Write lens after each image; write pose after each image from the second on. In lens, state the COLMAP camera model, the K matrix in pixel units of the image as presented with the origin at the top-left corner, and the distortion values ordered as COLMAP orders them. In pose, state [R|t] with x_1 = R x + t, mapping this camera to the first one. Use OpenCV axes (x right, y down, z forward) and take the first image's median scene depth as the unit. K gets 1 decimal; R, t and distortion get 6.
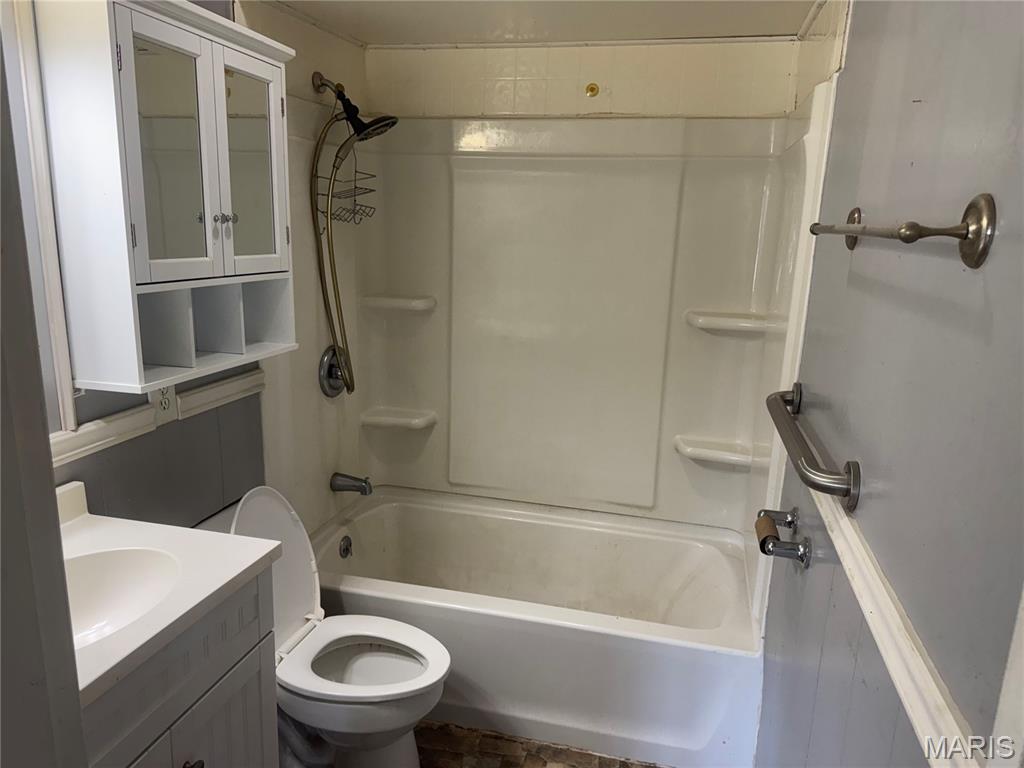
lens RADIAL K [[718.8, 0, 513.3], [0, 718.8, 396.7], [0, 0, 1]] dist [0.046339, -0.071819]
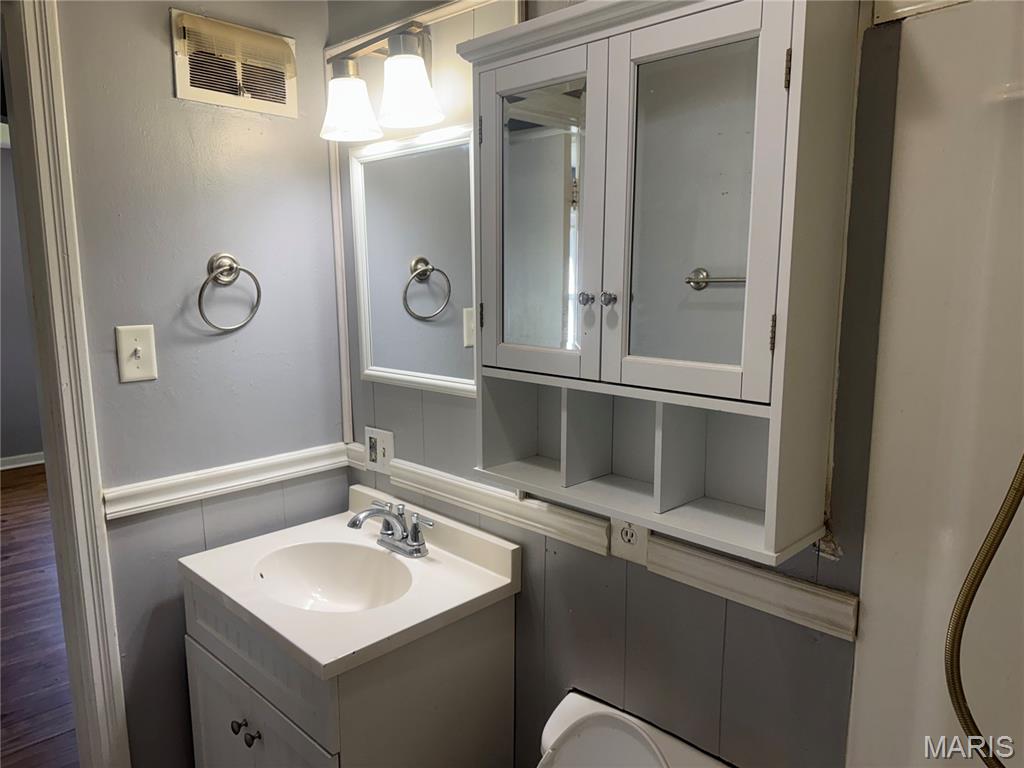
lens RADIAL K [[713.4, 0, 512.0], [0, 713.4, 384.0], [0, 0, 1]] dist [0.162729, -0.069323]
pose [[-0.506522, 0.098845, -0.856543, 0.229024], [-0.216778, 0.946899, 0.237466, -0.307841], [0.834532, 0.305961, -0.458197, 1.244897]]
